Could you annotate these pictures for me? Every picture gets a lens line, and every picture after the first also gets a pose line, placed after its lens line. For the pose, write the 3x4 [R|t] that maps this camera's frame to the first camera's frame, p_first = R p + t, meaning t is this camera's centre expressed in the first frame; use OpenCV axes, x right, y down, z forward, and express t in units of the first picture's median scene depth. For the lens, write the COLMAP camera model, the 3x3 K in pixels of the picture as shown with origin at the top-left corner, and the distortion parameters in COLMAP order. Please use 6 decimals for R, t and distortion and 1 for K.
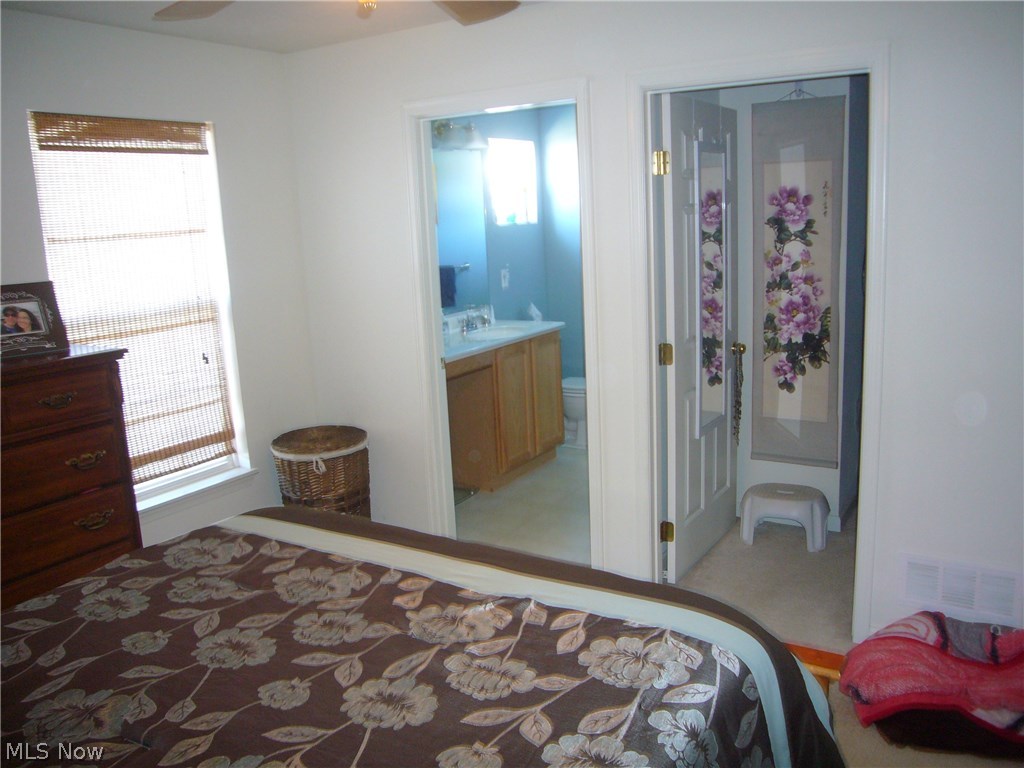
lens RADIAL K [[874.2, 0, 512.0], [0, 874.2, 384.0], [0, 0, 1]] dist [-0.145062, 0.180101]
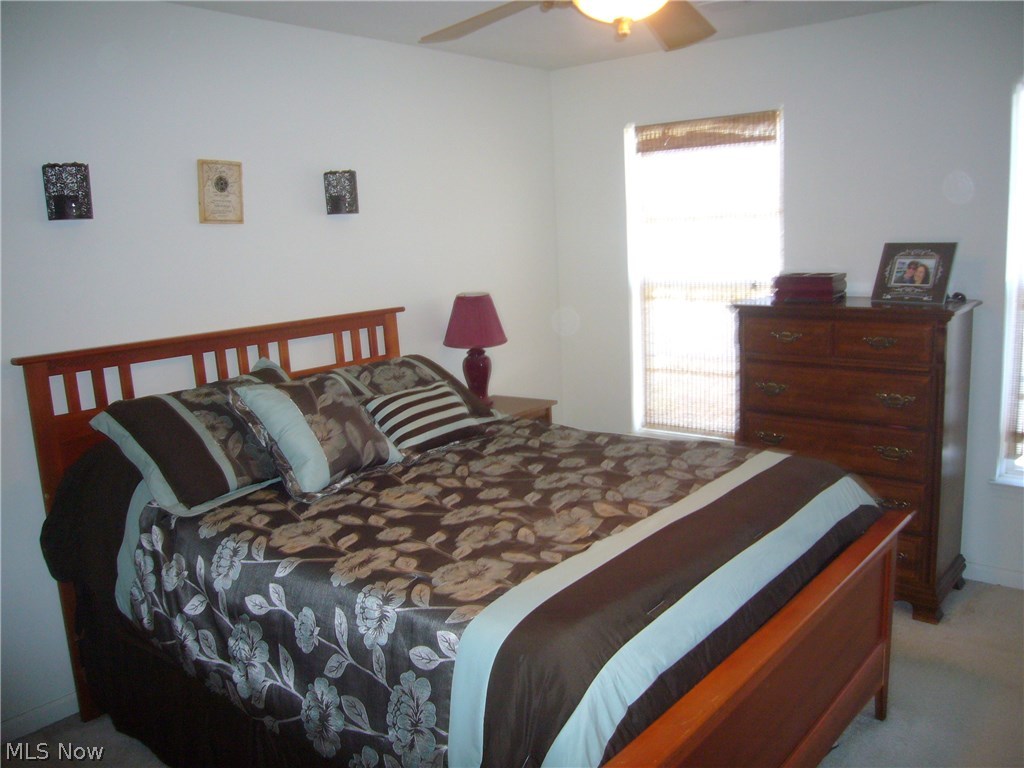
lens RADIAL K [[874.2, 0, 512.0], [0, 874.2, 384.0], [0, 0, 1]] dist [-0.145062, 0.180101]
pose [[-0.118512, 0.225633, -0.966977, 0.969765], [-0.160081, 0.956760, 0.242869, -0.185684], [0.979964, 0.183577, -0.077268, 0.847870]]
